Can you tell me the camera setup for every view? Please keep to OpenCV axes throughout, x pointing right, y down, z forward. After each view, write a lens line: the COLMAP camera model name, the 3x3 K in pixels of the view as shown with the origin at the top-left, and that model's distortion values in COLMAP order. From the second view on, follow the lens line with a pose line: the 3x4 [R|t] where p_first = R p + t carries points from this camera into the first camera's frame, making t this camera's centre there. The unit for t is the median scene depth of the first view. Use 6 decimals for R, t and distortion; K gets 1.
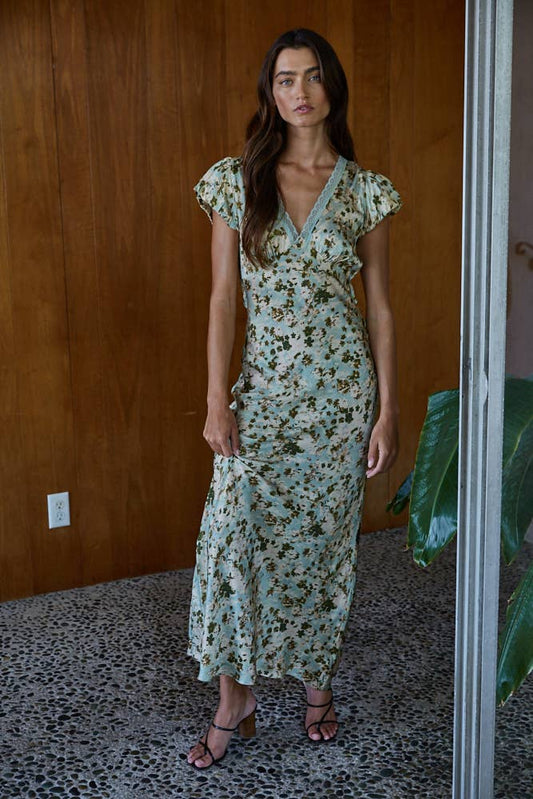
lens RADIAL K [[1172.7, 0, 264.2], [0, 1172.7, 397.9], [0, 0, 1]] dist [-0.003577, -0.031149]
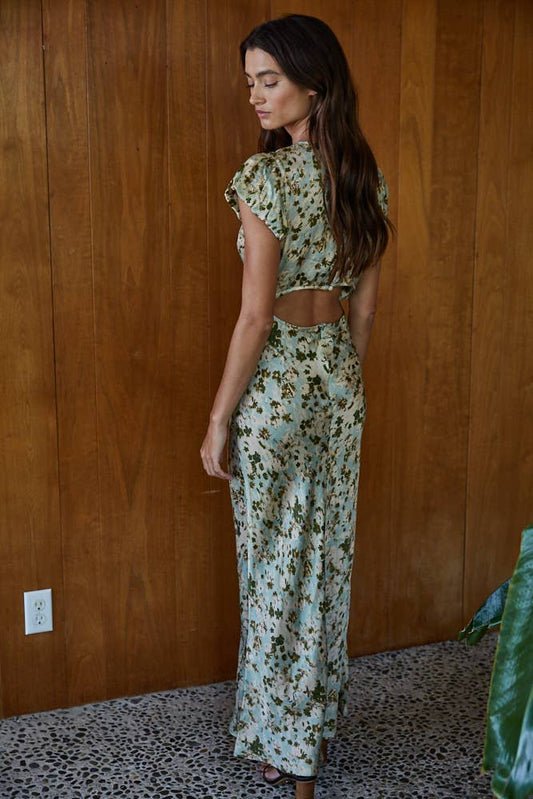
lens RADIAL K [[1172.7, 0, 264.2], [0, 1172.7, 397.9], [0, 0, 1]] dist [-0.003577, -0.031149]
pose [[0.996998, 0.033569, -0.069778, 0.026511], [-0.034266, 0.999374, -0.008804, -0.046675], [0.069438, 0.011169, 0.997524, 0.227518]]
